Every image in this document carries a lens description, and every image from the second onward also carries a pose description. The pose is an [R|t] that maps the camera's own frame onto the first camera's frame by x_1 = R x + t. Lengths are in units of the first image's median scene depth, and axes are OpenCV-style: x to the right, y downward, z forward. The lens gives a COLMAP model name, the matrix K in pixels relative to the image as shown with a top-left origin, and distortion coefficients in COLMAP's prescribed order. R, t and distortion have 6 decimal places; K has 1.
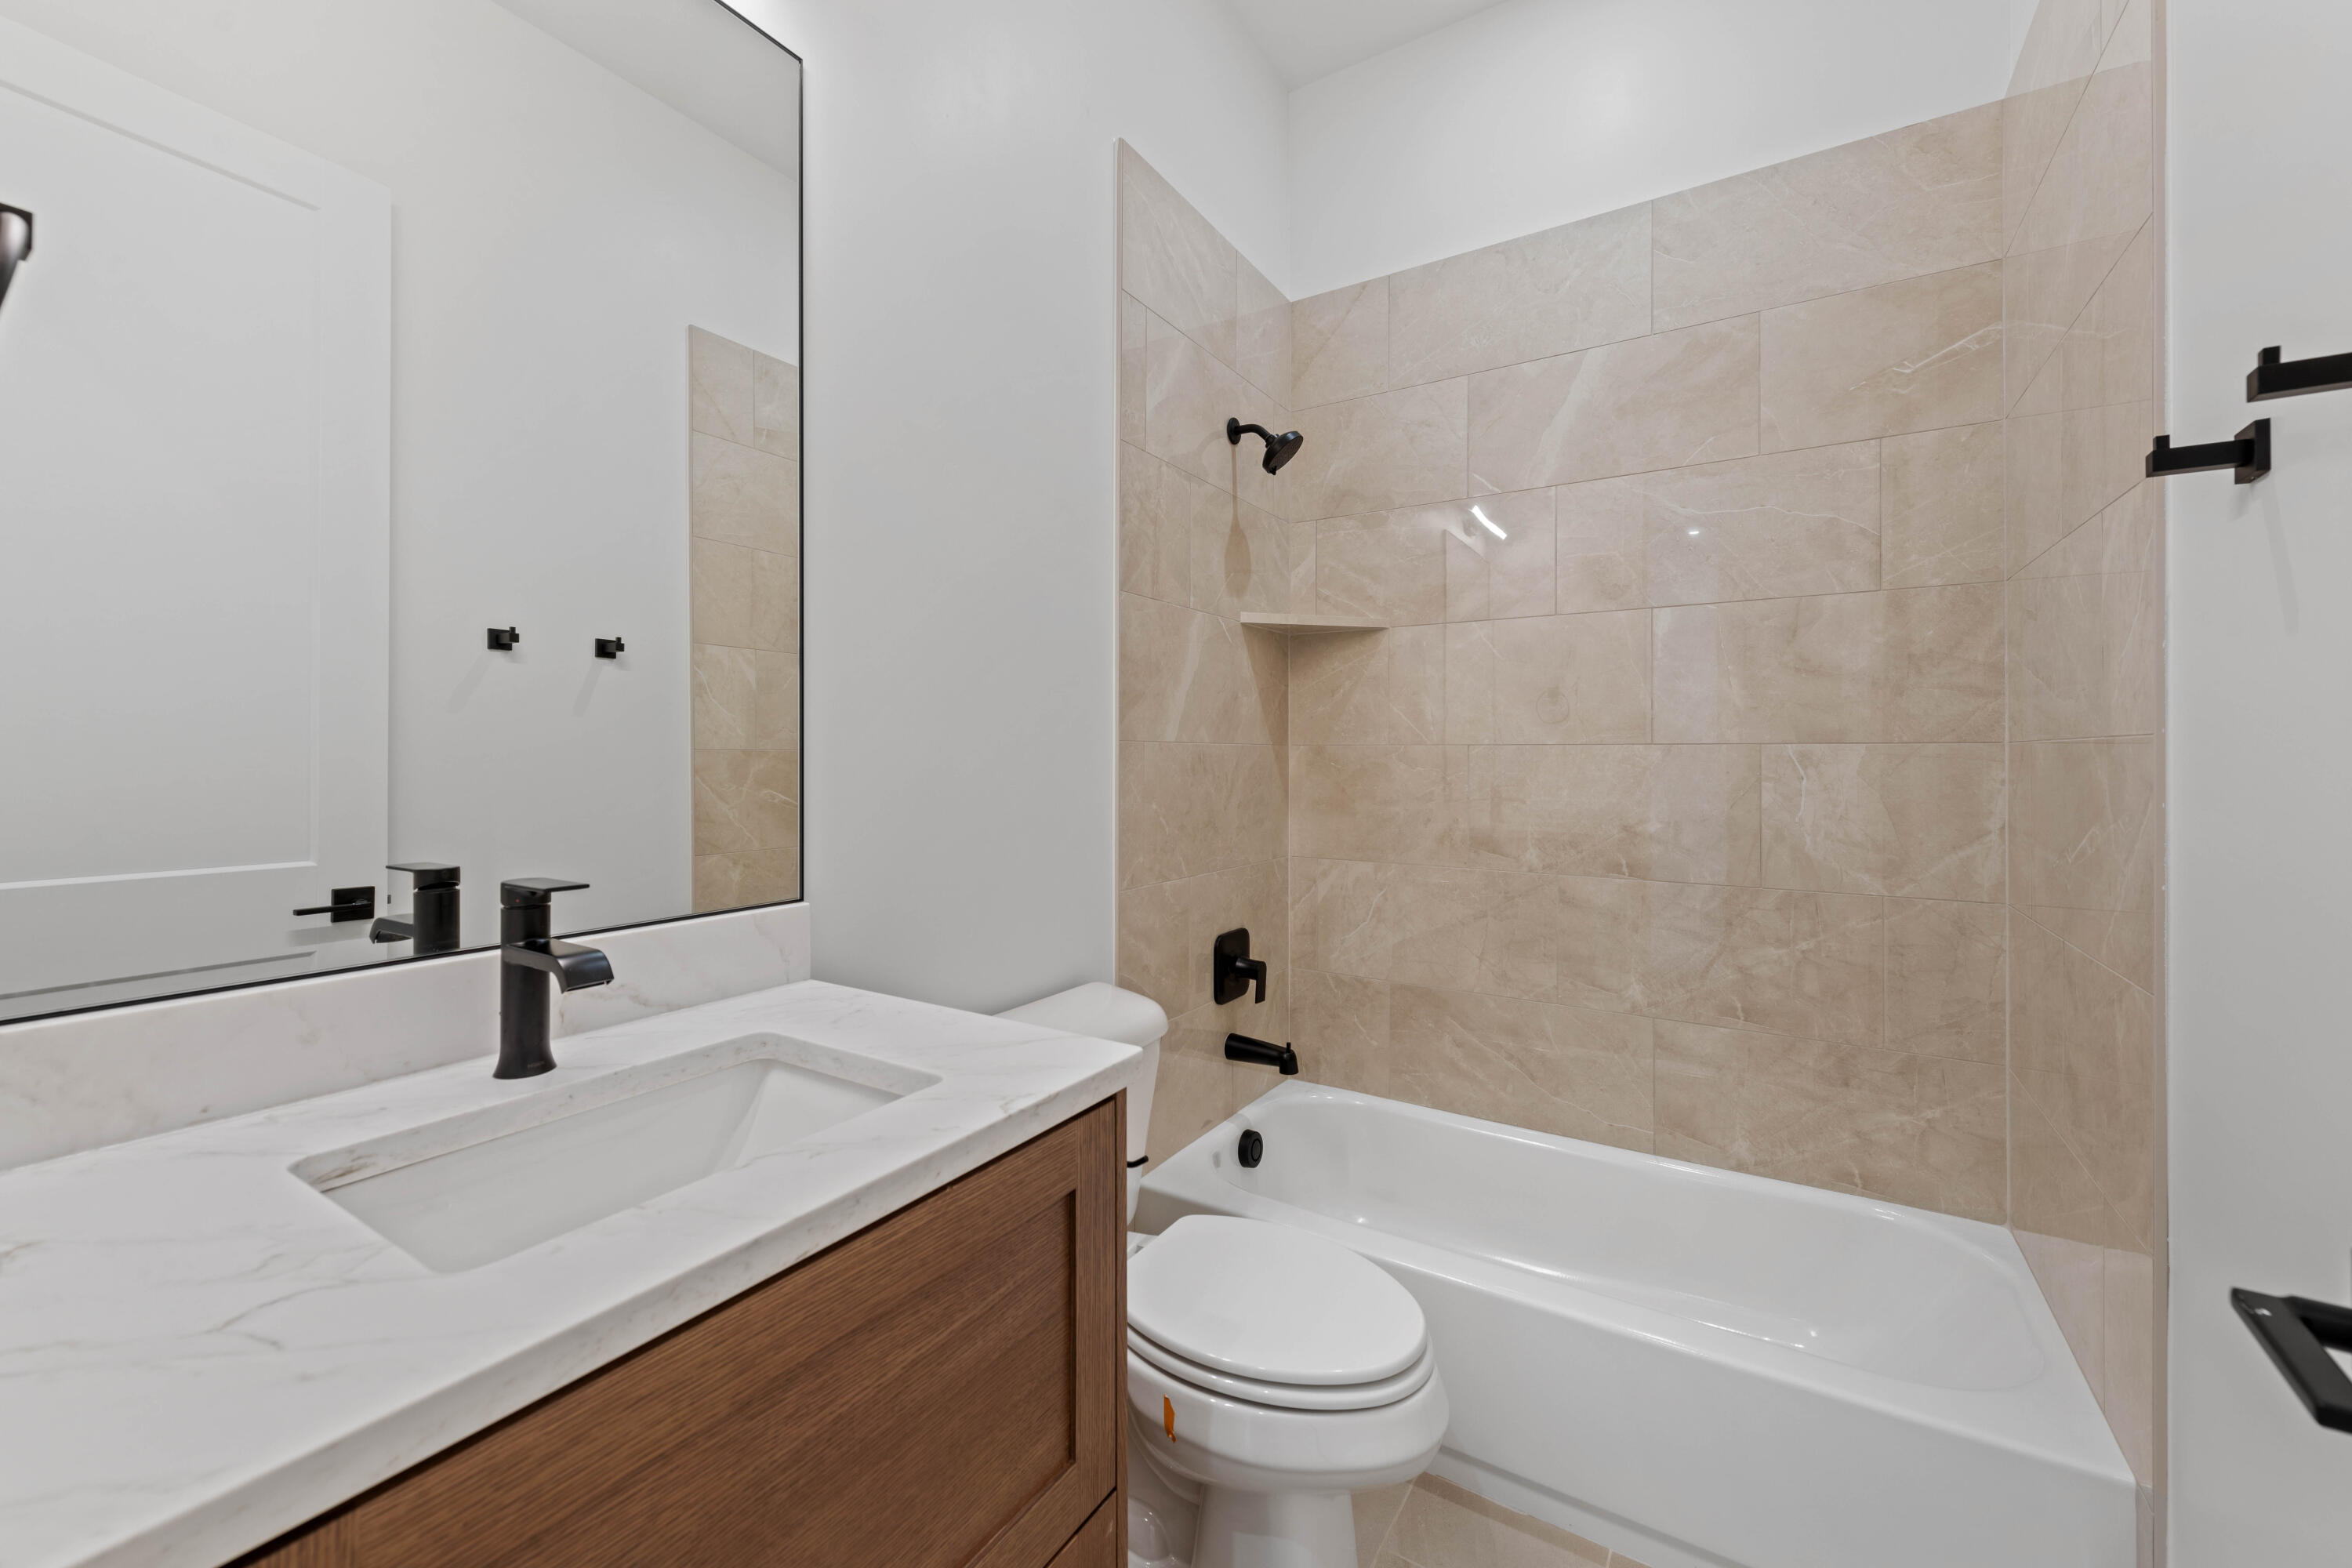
lens RADIAL K [[945.4, 0, 1172.9], [0, 945.4, 760.9], [0, 0, 1]] dist [0.014193, -0.004344]
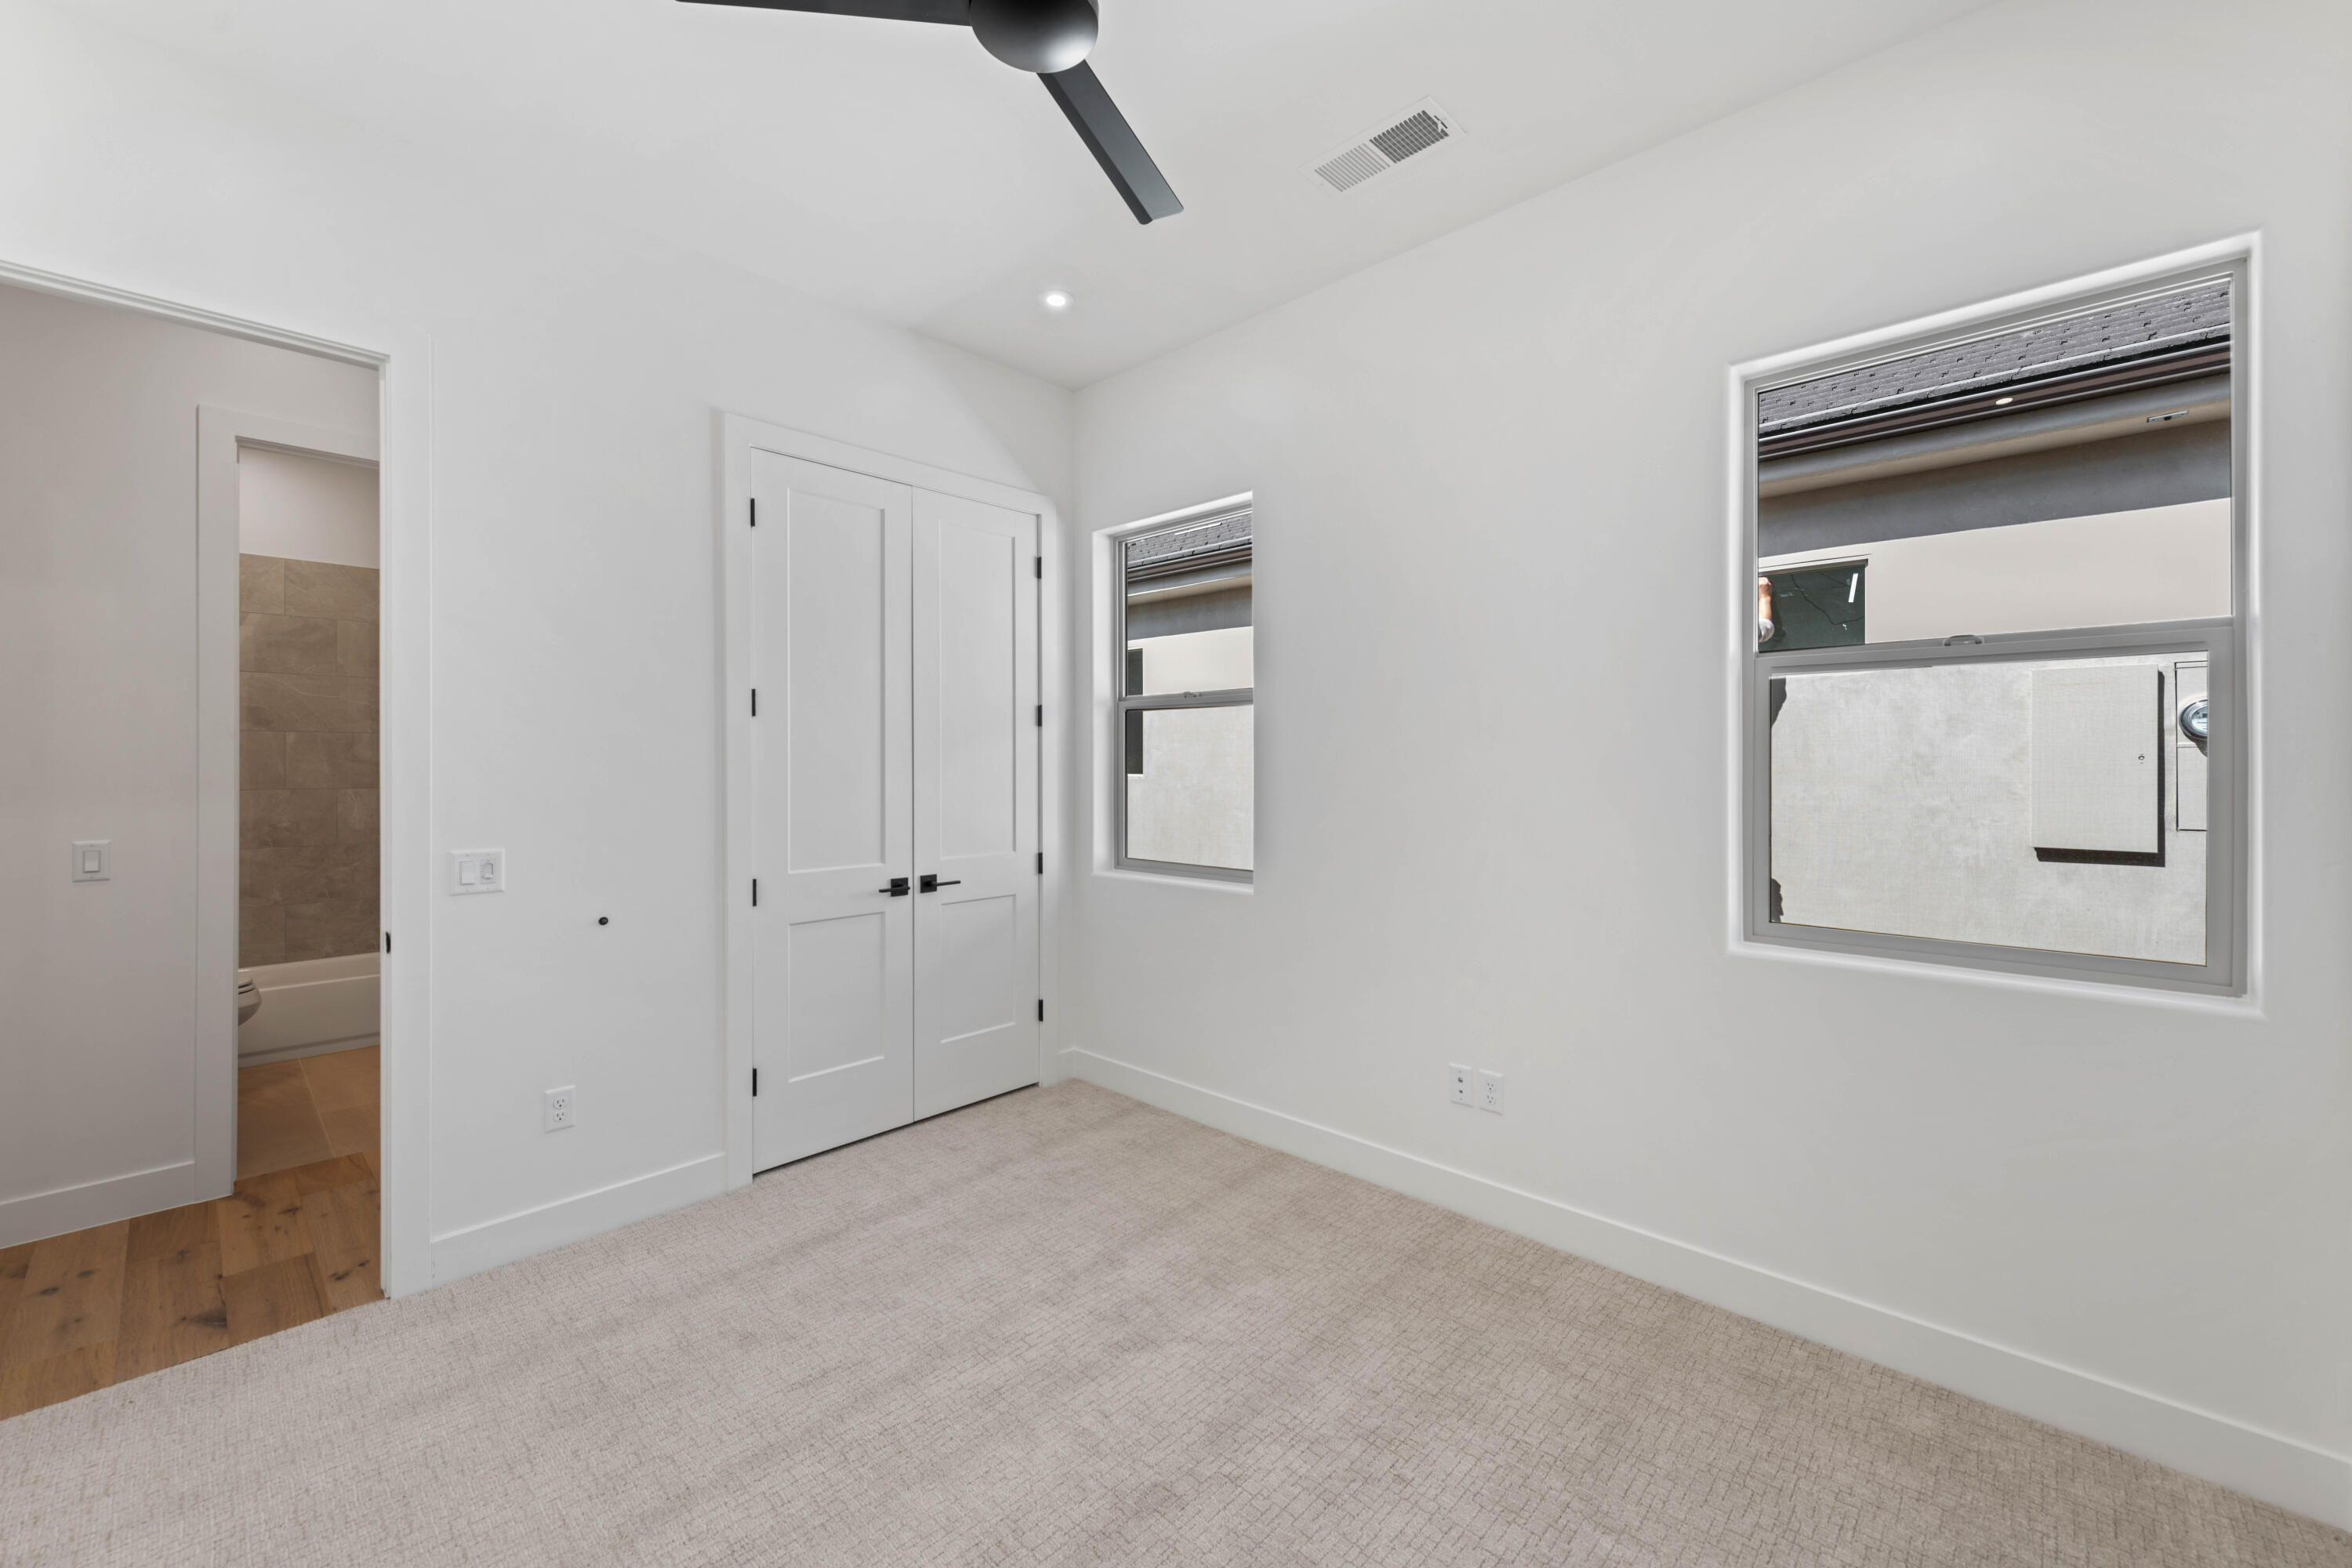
lens RADIAL K [[945.4, 0, 1172.9], [0, 945.4, 771.2], [0, 0, 1]] dist [0.014193, -0.004344]
pose [[0.190036, 0.003328, 0.981771, -1.396865], [-0.000186, 0.999994, -0.003354, -0.054442], [-0.981777, 0.000455, 0.190035, -1.609053]]
